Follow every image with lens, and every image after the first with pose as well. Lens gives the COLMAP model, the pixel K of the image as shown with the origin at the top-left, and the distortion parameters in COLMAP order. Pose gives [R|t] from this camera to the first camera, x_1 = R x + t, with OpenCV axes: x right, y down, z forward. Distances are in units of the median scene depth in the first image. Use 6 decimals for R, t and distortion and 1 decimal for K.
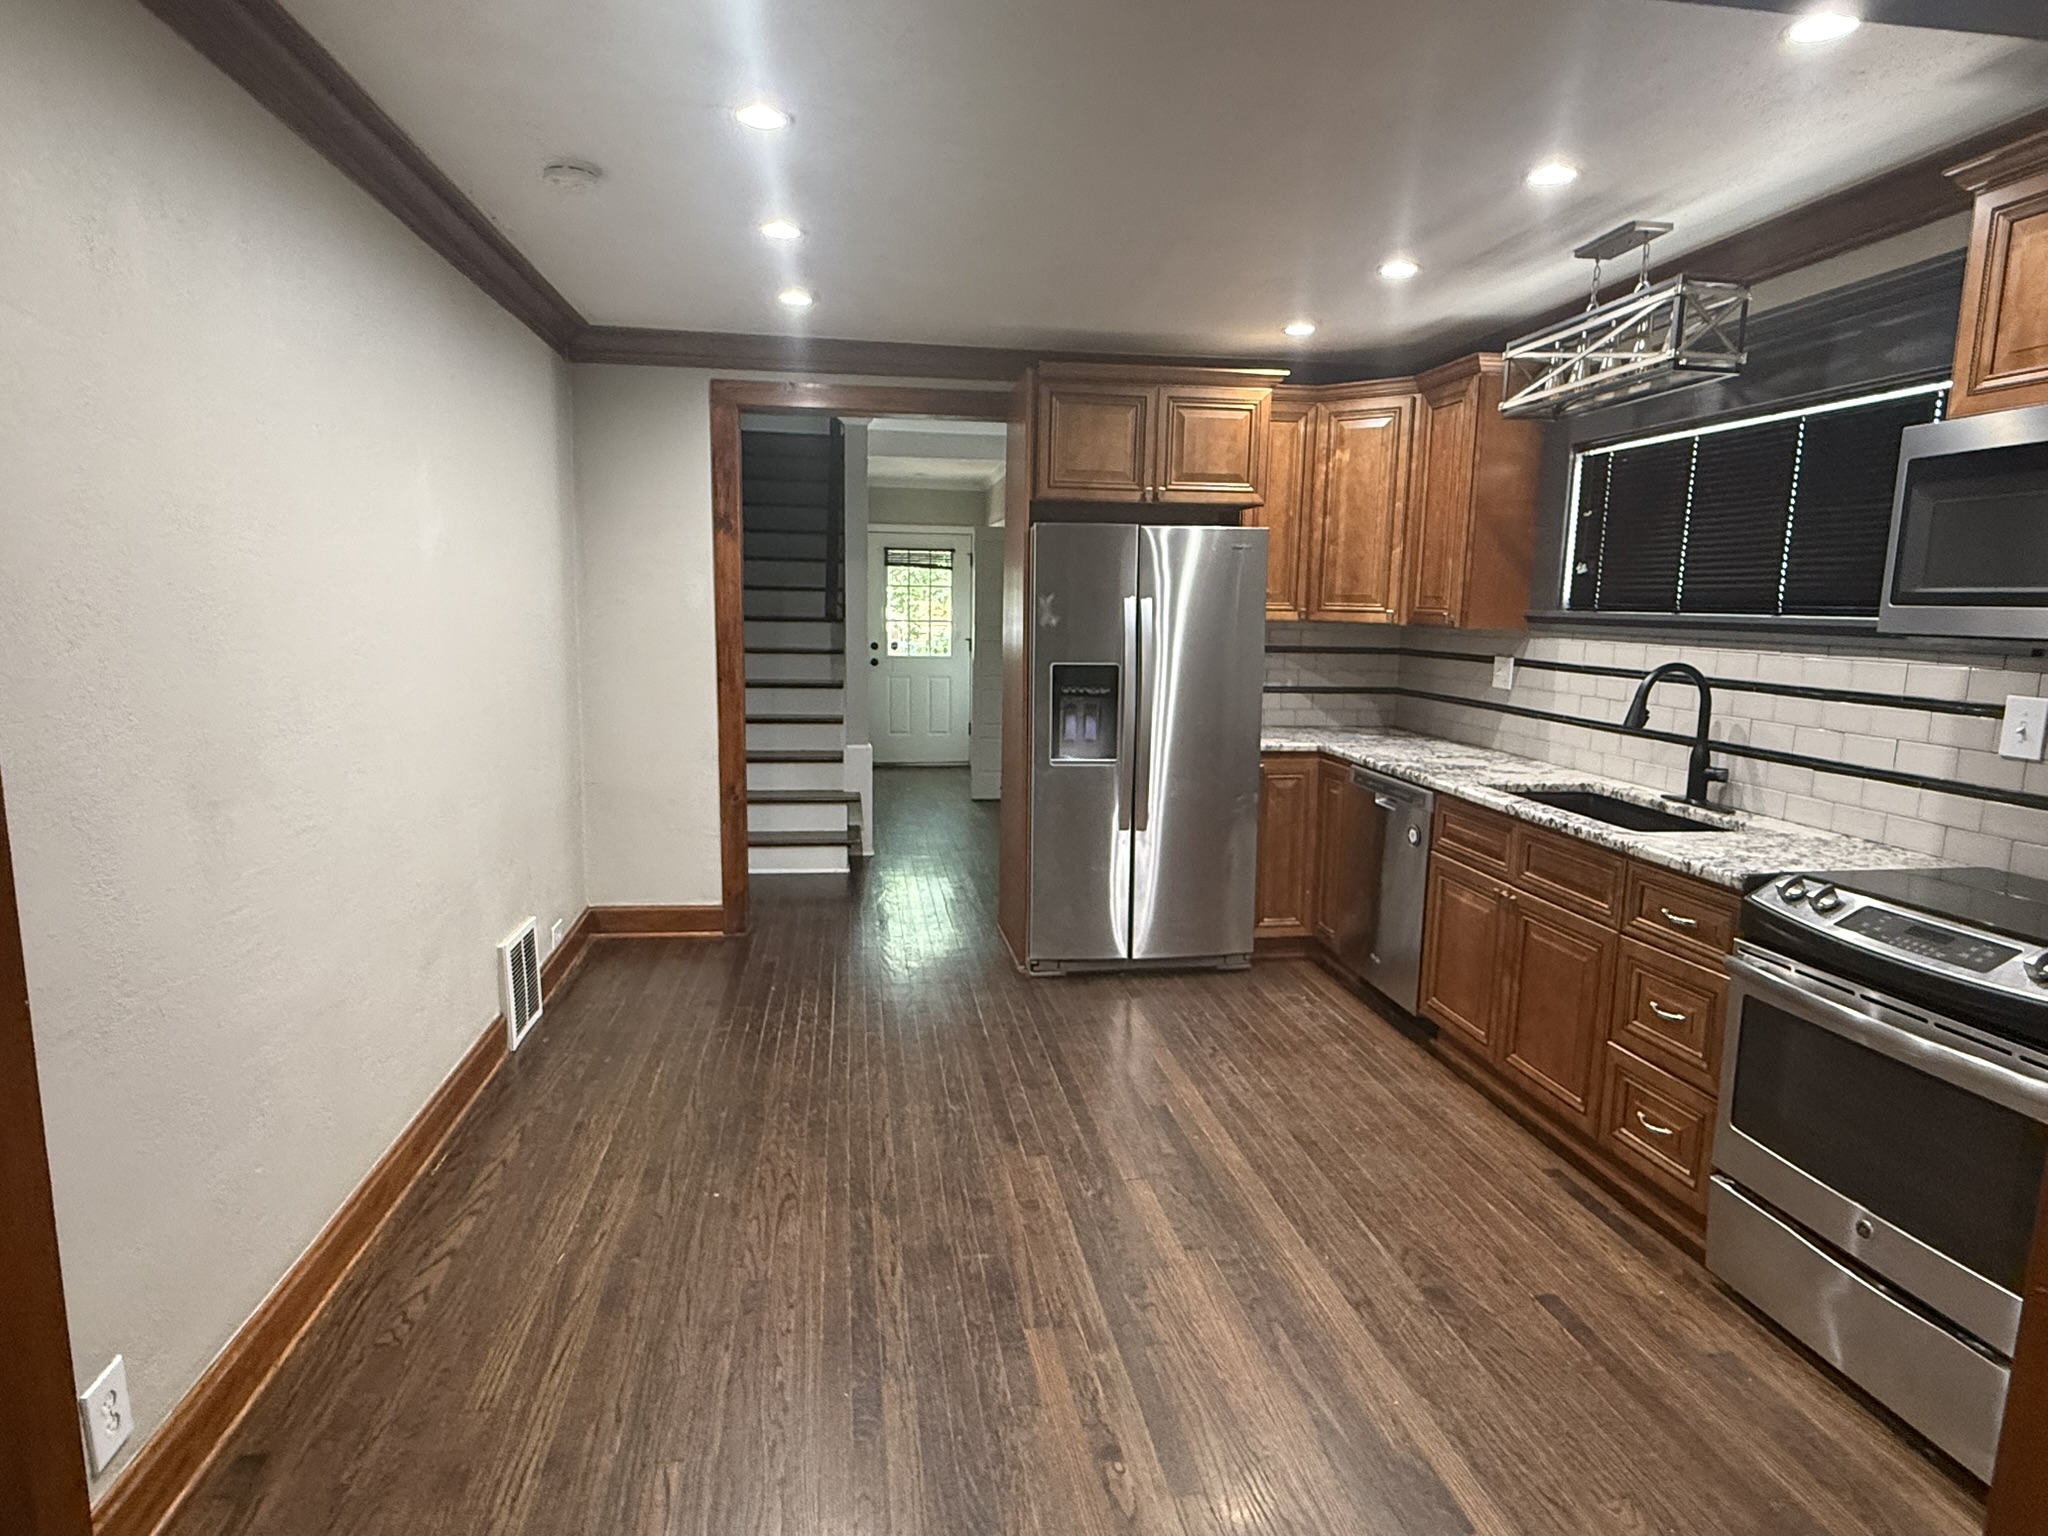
lens RADIAL K [[1135.1, 0, 1022.0], [0, 1135.1, 770.3], [0, 0, 1]] dist [0.001051, 0.001038]
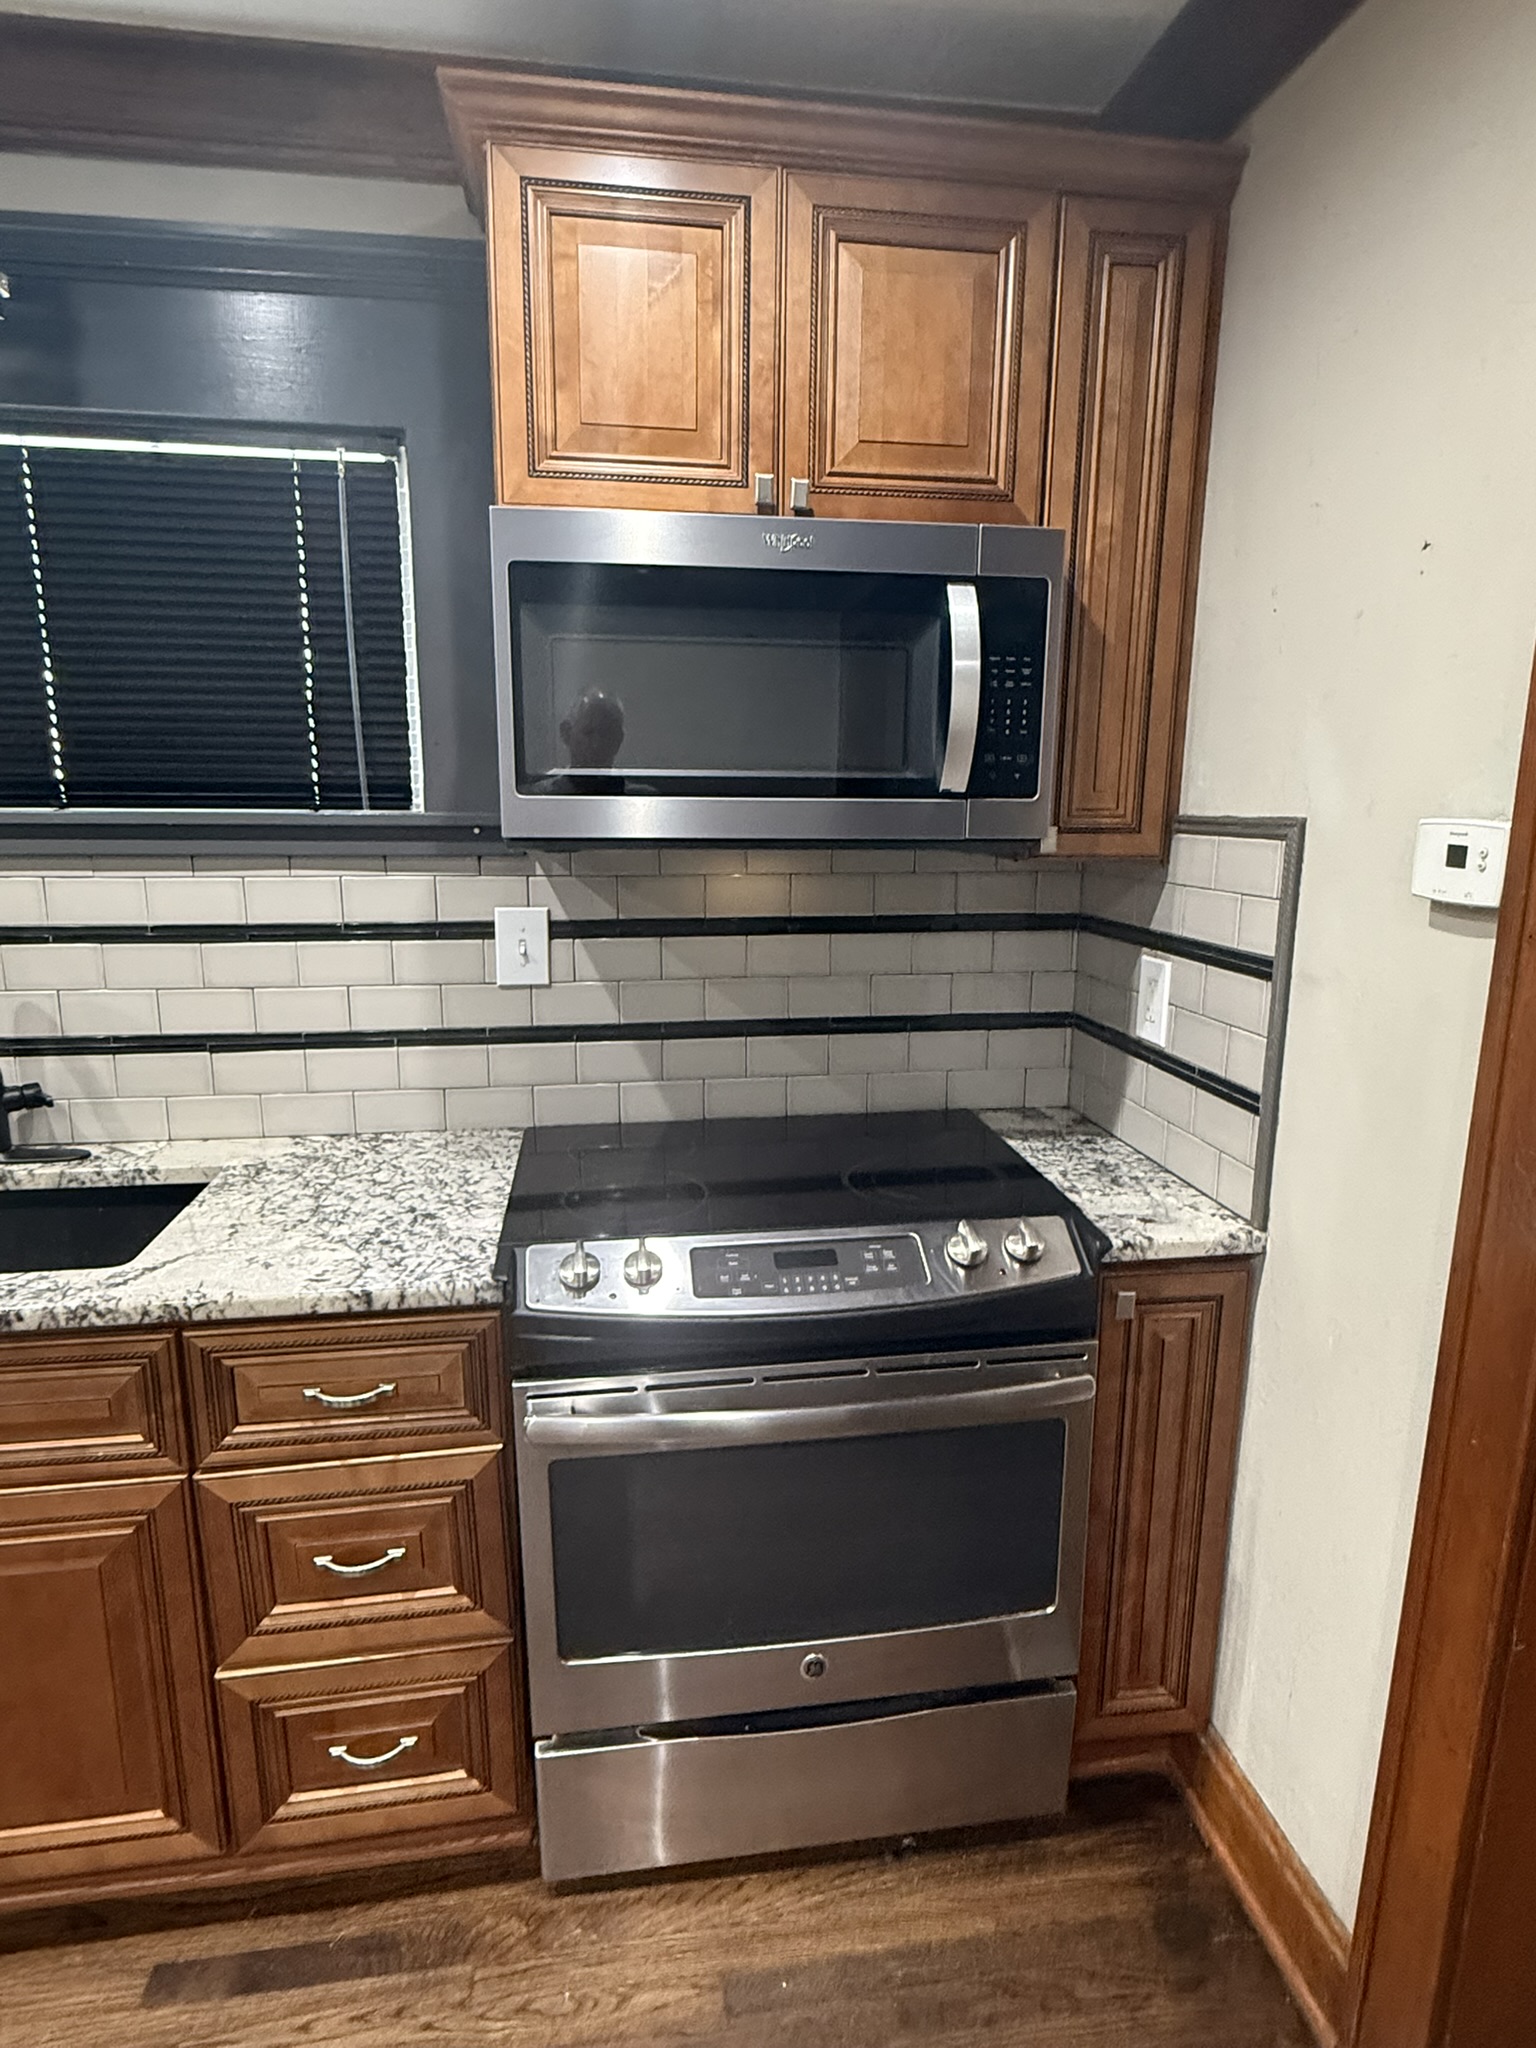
lens RADIAL K [[1135.1, 0, 767.5], [0, 1135.1, 1021.1], [0, 0, 1]] dist [0.001051, 0.001038]
pose [[0.011433, -0.217529, 0.975987, 0.099311], [0.144466, 0.966170, 0.213648, -0.122576], [-0.989444, 0.138555, 0.042472, 0.755677]]
